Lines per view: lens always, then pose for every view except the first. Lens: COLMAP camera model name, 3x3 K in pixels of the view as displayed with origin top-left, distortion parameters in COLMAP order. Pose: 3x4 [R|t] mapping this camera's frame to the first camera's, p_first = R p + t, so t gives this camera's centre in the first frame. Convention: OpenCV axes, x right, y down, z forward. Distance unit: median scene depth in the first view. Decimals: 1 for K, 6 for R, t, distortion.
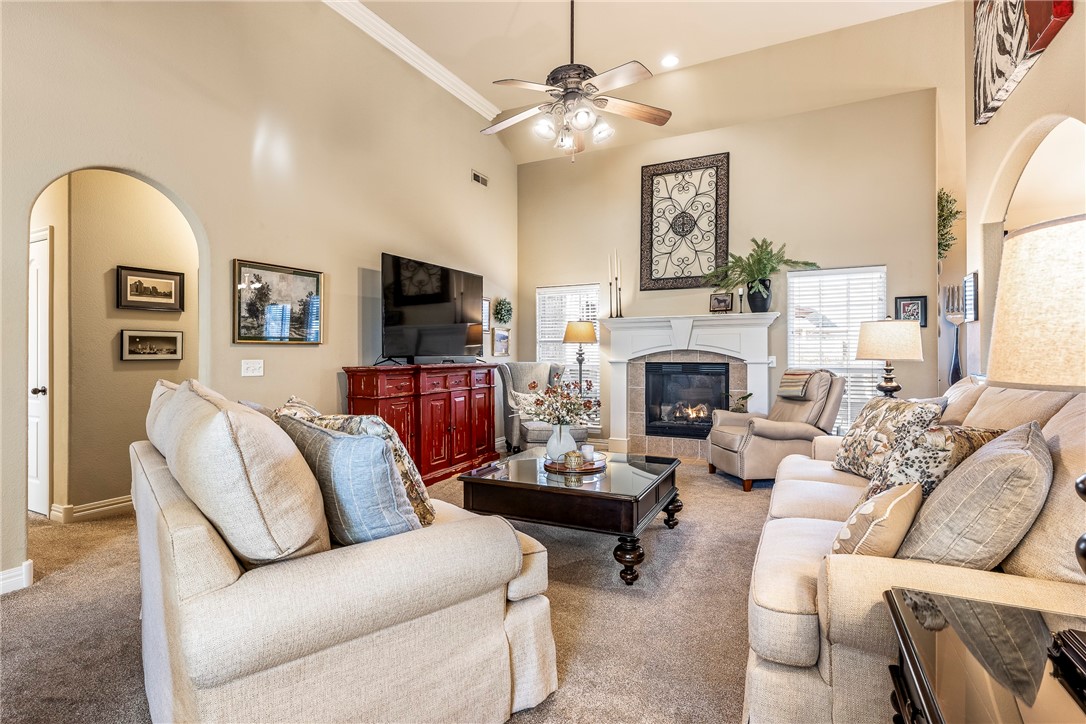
lens RADIAL K [[498.6, 0, 543.9], [0, 498.6, 358.9], [0, 0, 1]] dist [-0.001478, -0.000743]
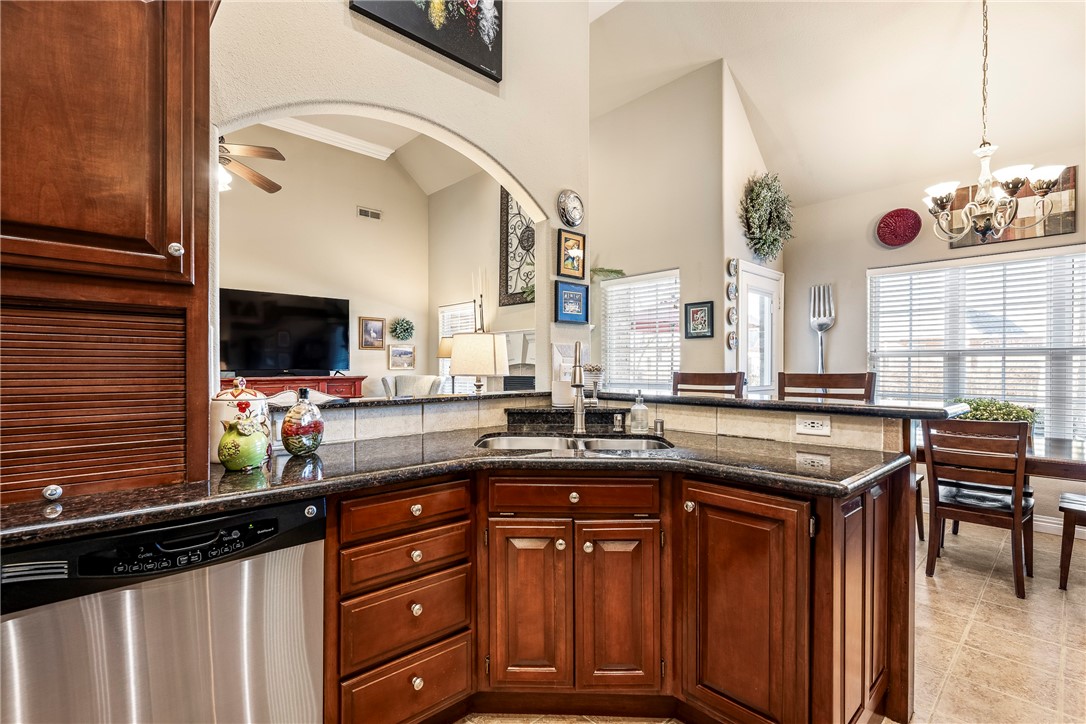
lens RADIAL K [[498.6, 0, 538.3], [0, 498.6, 369.4], [0, 0, 1]] dist [-0.001478, -0.000743]
pose [[0.943654, 0.000863, -0.330933, 0.618735], [-0.003483, 0.999967, -0.007323, -0.000403], [0.330916, 0.008063, 0.943626, 0.063947]]
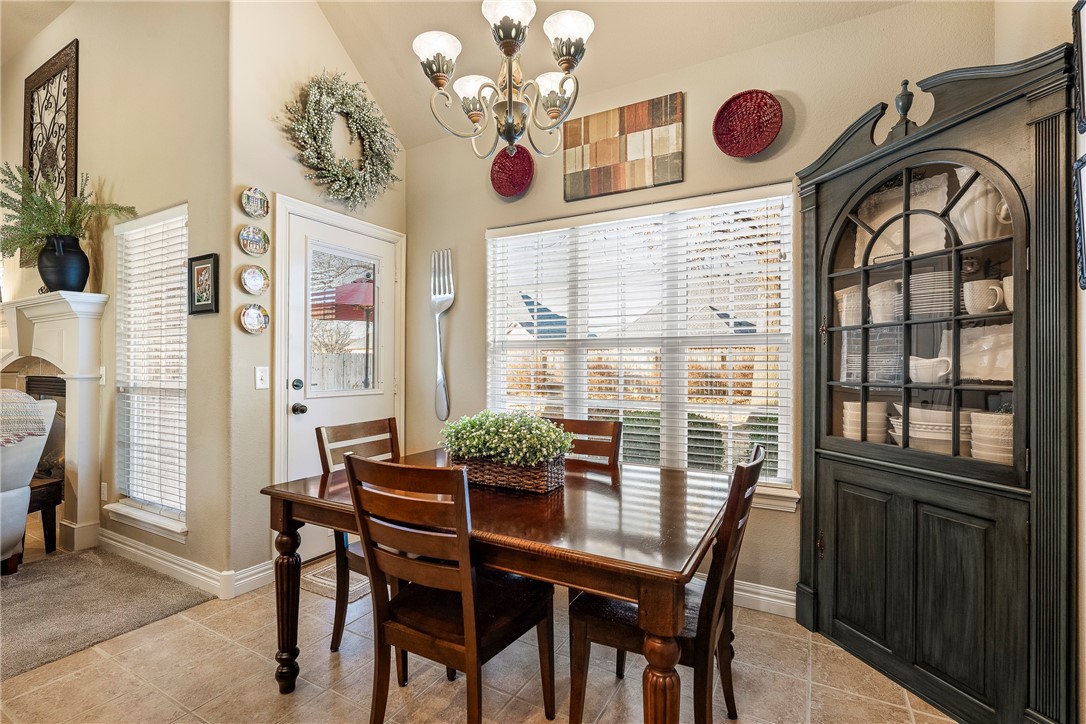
lens RADIAL K [[498.6, 0, 531.8], [0, 498.6, 363.6], [0, 0, 1]] dist [-0.001478, -0.000743]
pose [[0.999539, 0.001462, -0.030334, 0.894745], [-0.001968, 0.999859, -0.016671, -0.001306], [0.030306, 0.016723, 0.999401, 0.379048]]
